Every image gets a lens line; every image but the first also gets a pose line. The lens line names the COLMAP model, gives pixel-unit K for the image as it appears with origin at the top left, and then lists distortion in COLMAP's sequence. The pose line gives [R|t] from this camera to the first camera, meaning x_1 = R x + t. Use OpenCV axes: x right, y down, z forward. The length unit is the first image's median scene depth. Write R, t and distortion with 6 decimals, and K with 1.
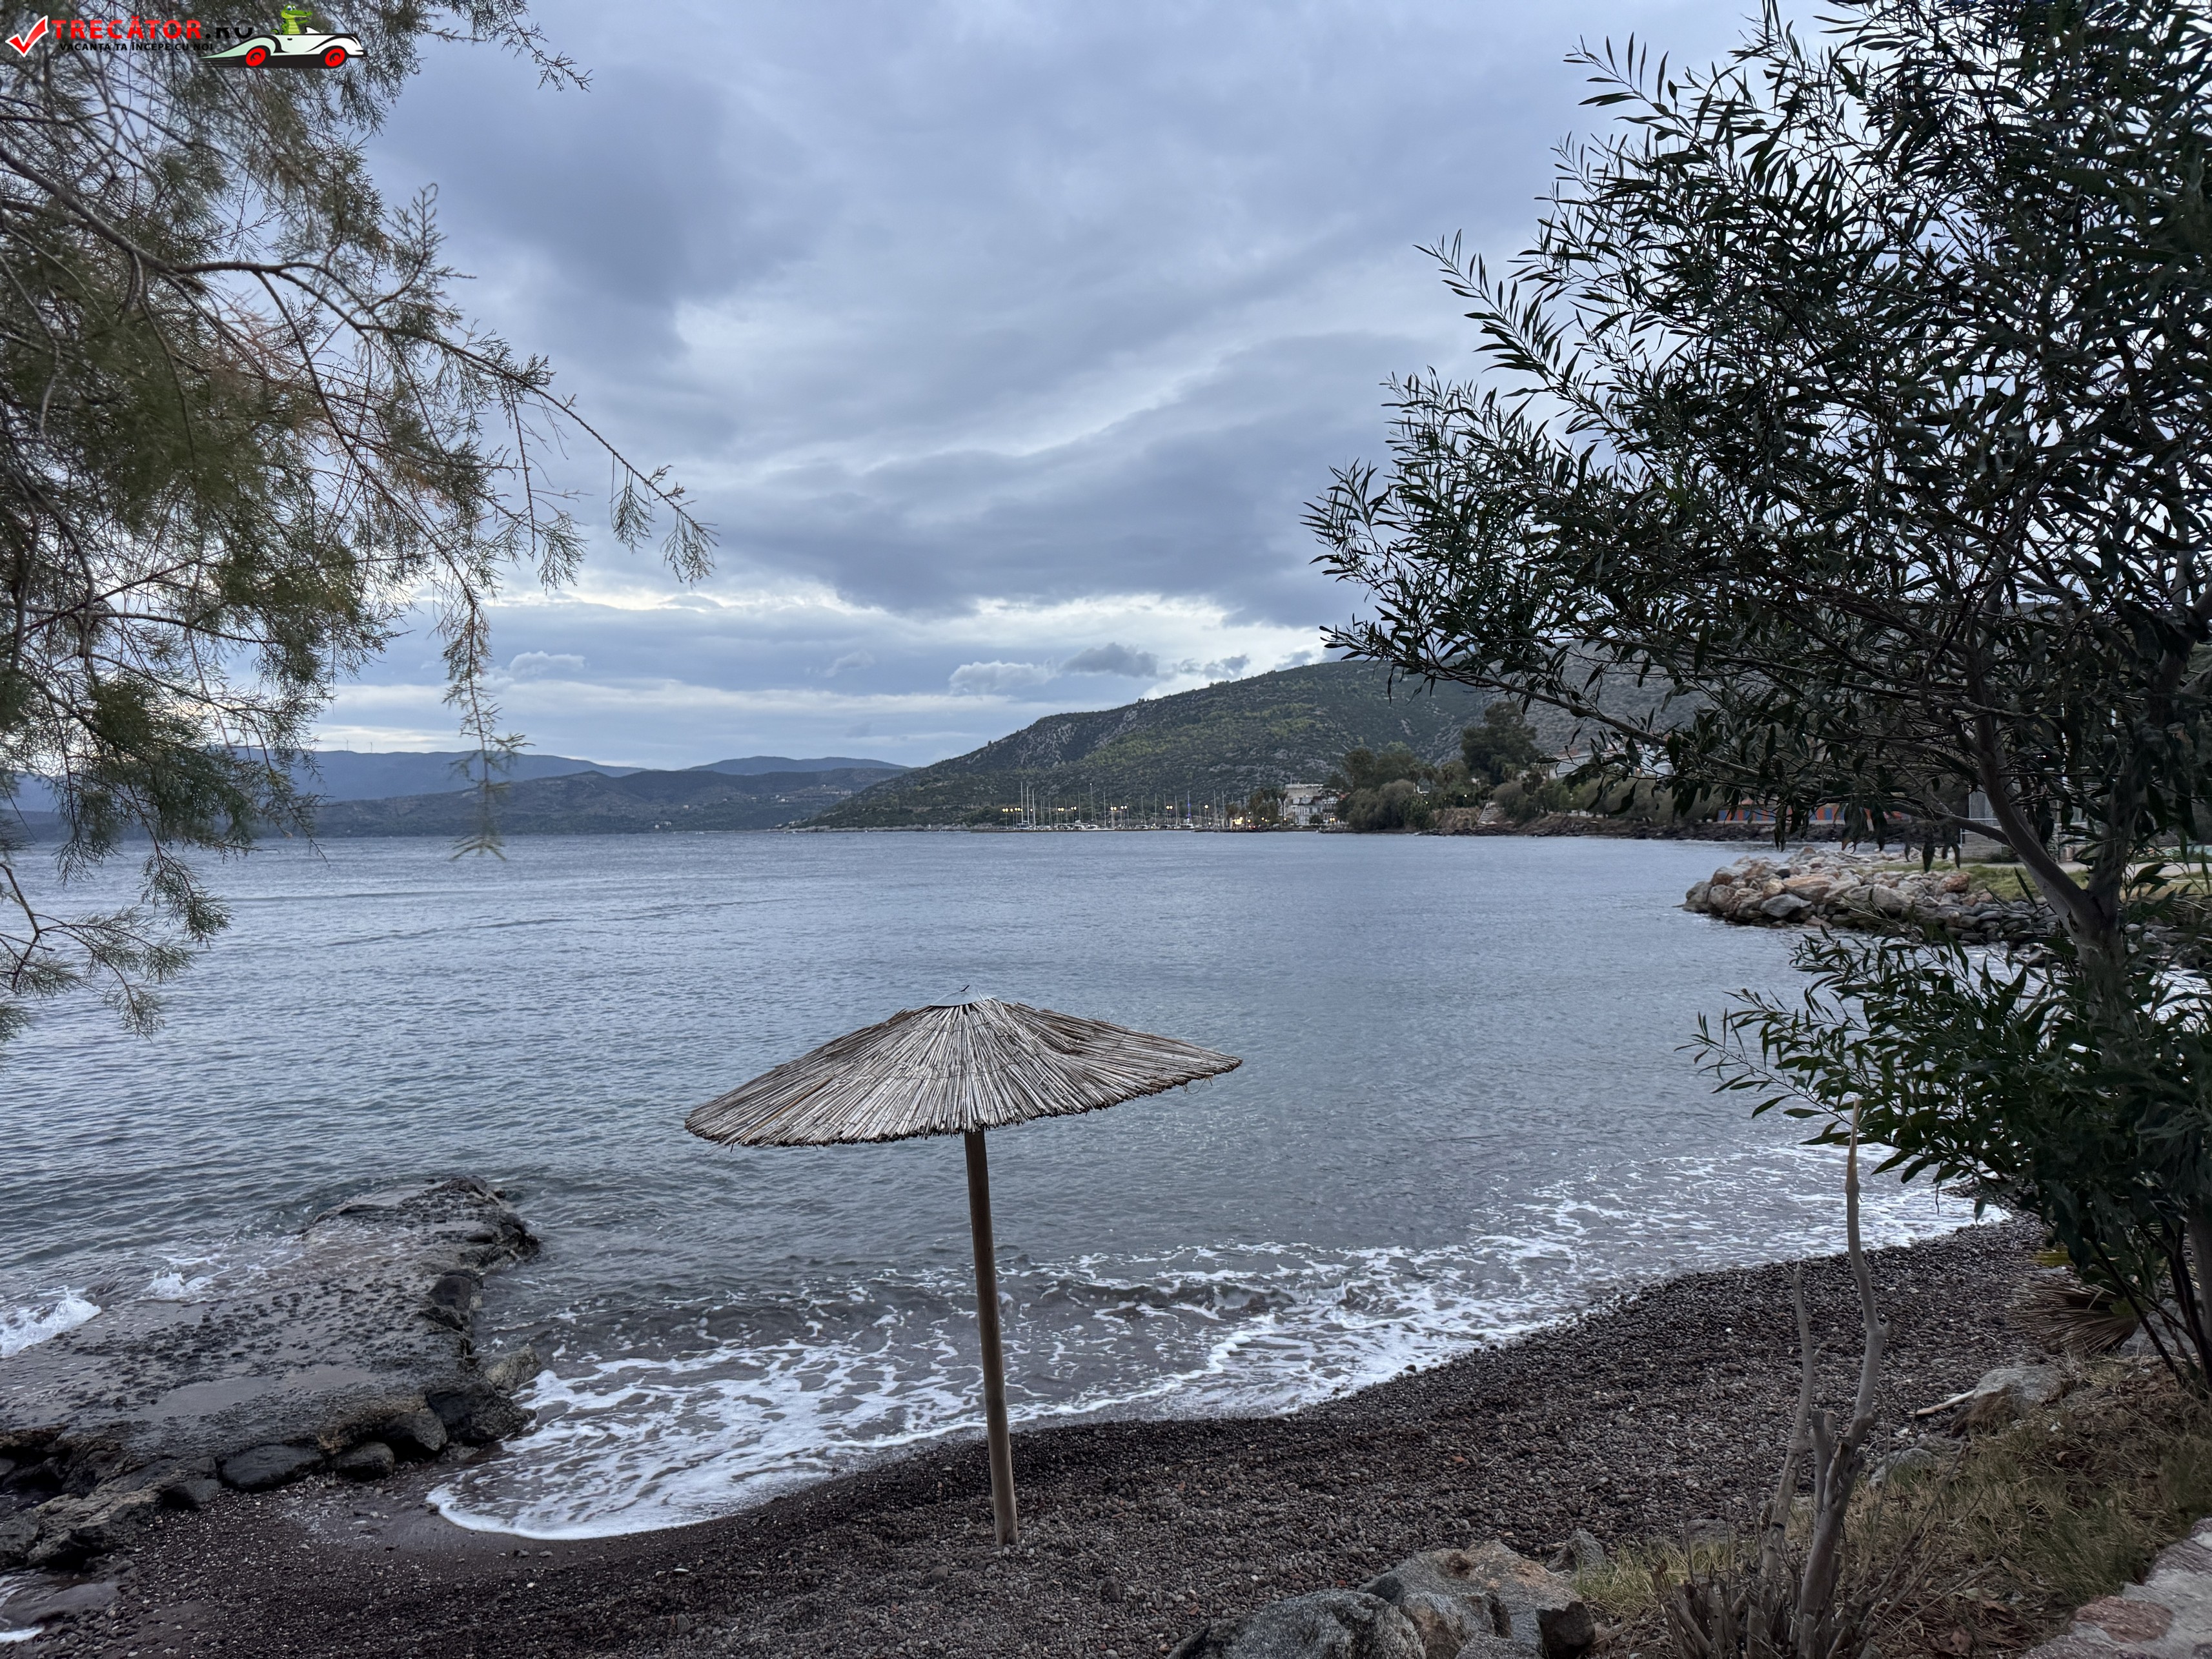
lens RADIAL K [[1568.7, 0, 1100.8], [0, 1568.7, 824.8], [0, 0, 1]] dist [0.038291, -0.047388]
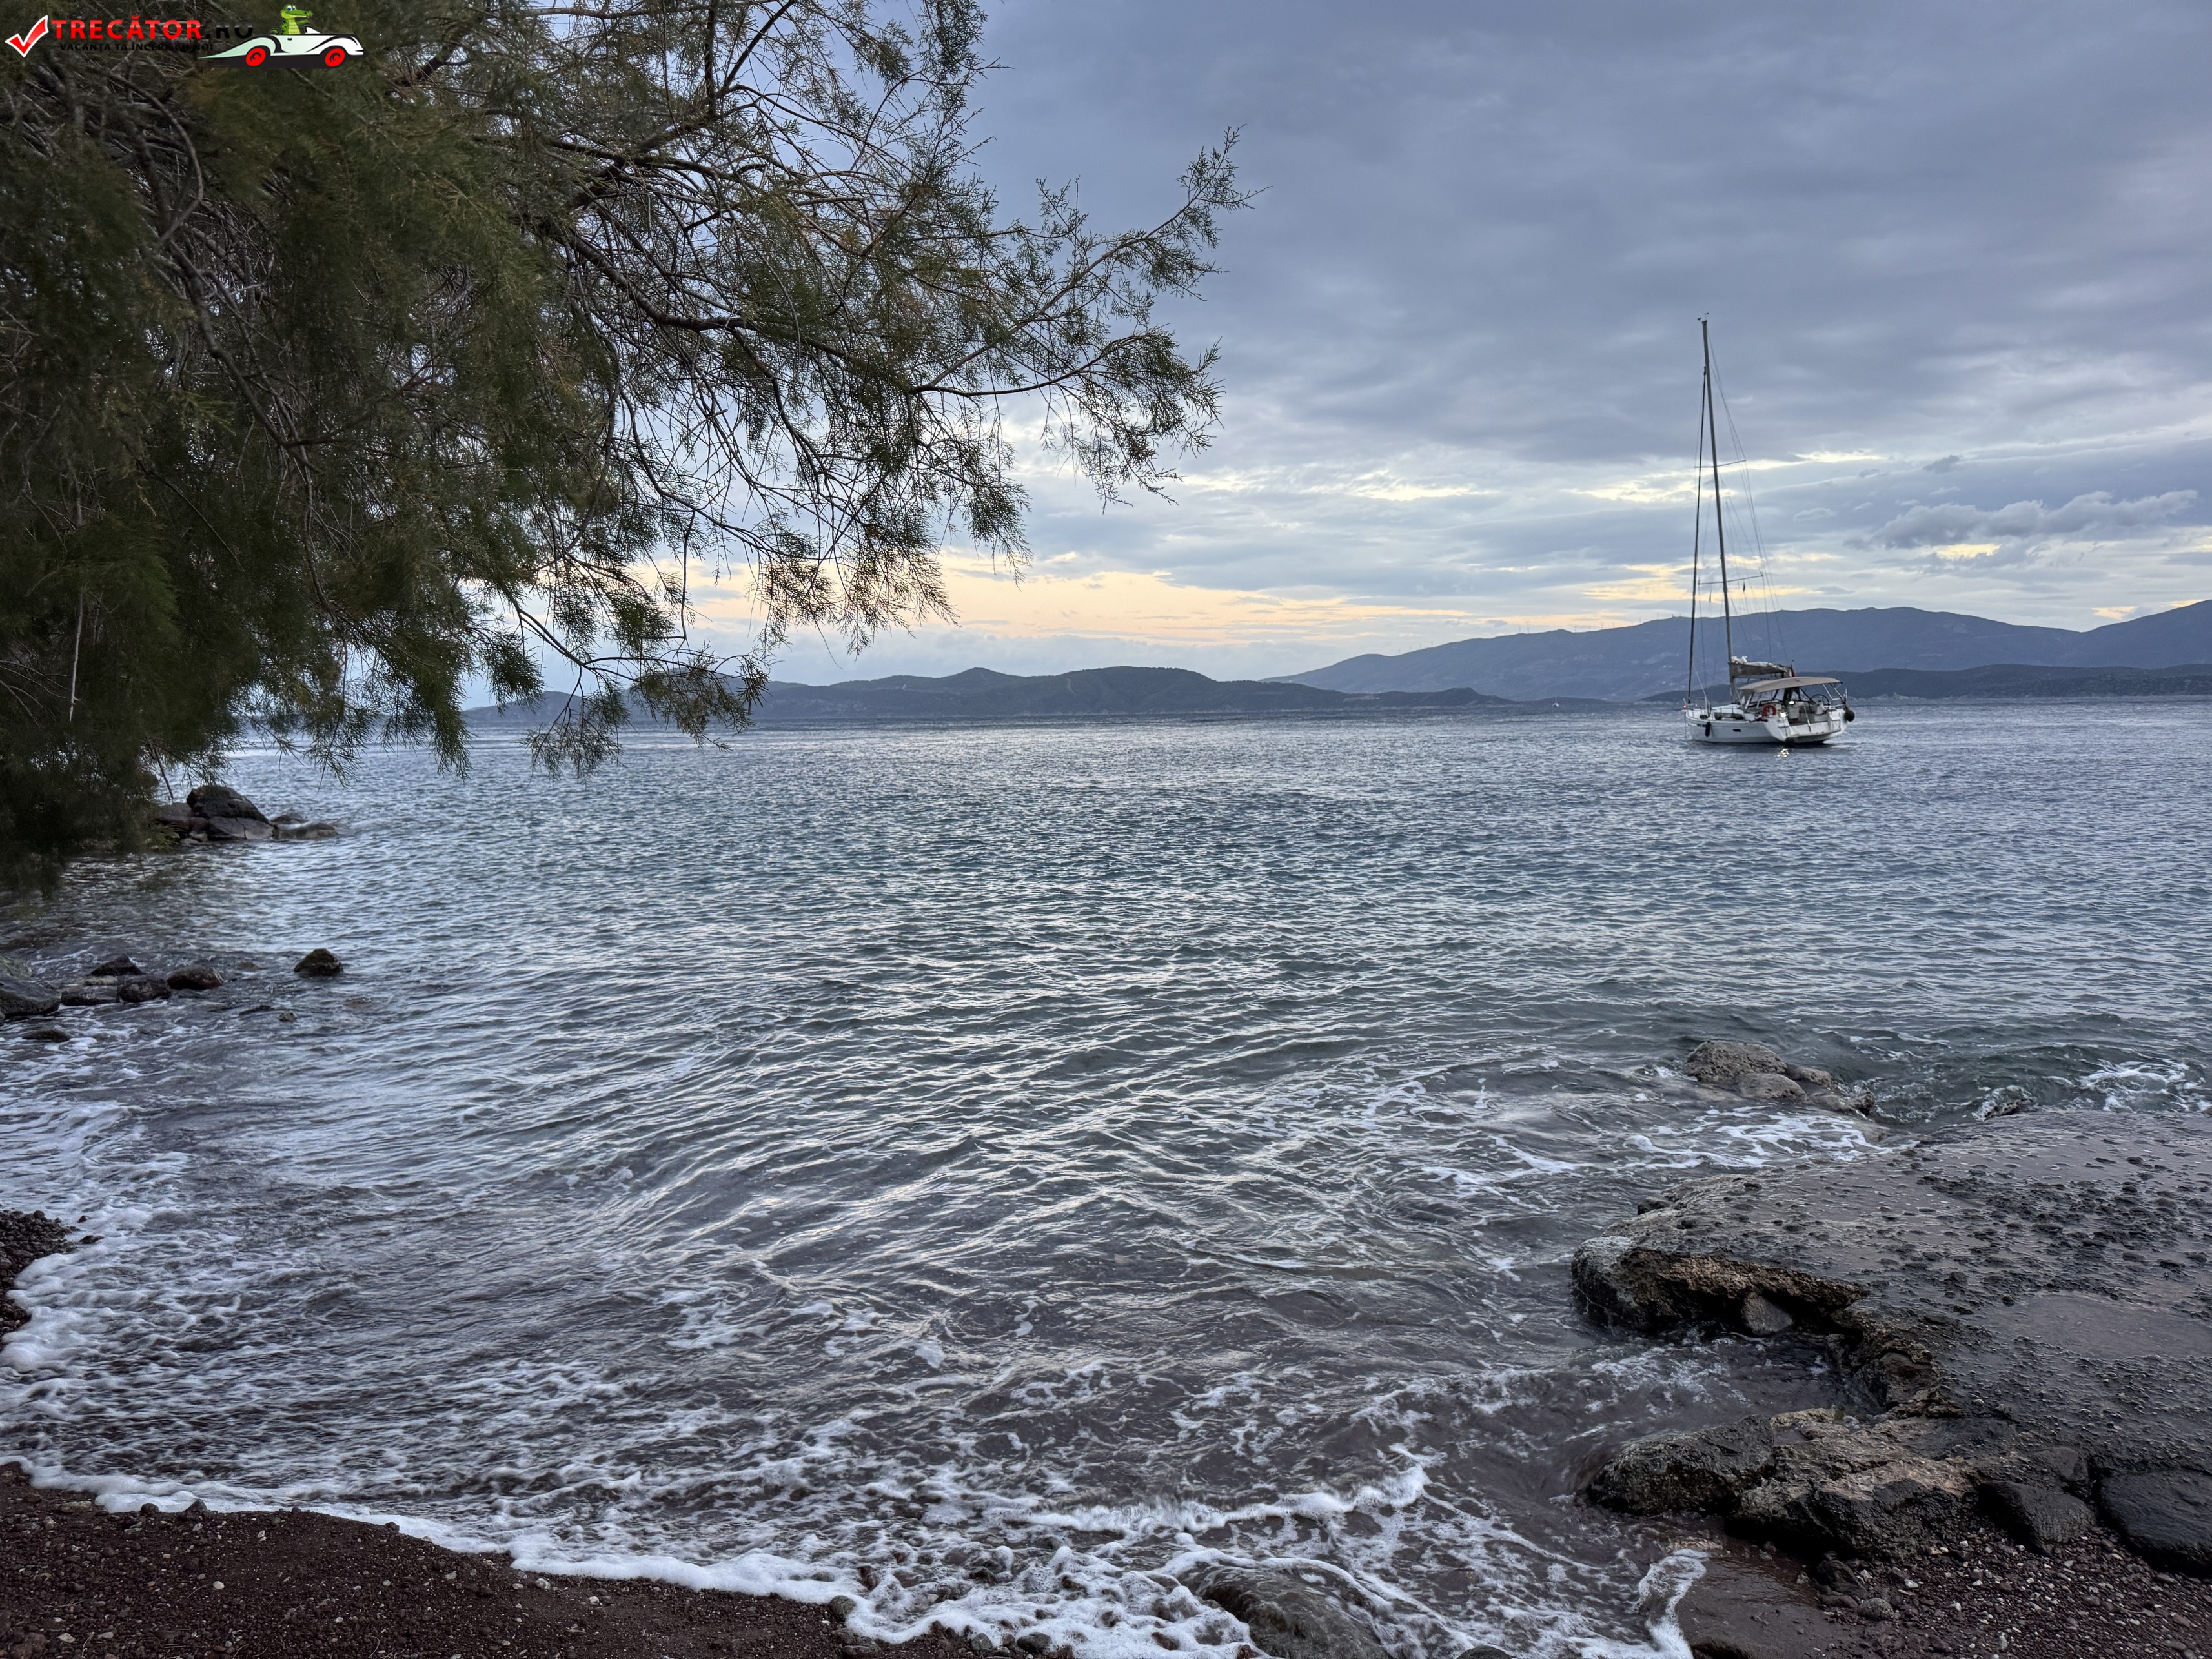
lens RADIAL K [[1568.7, 0, 1111.6], [0, 1568.7, 824.5], [0, 0, 1]] dist [0.038291, -0.047388]
pose [[0.424094, 0.070727, -0.902852, -0.231944], [0.008999, 0.996567, 0.082295, 0.142944], [0.905573, -0.043026, 0.422002, 0.472444]]
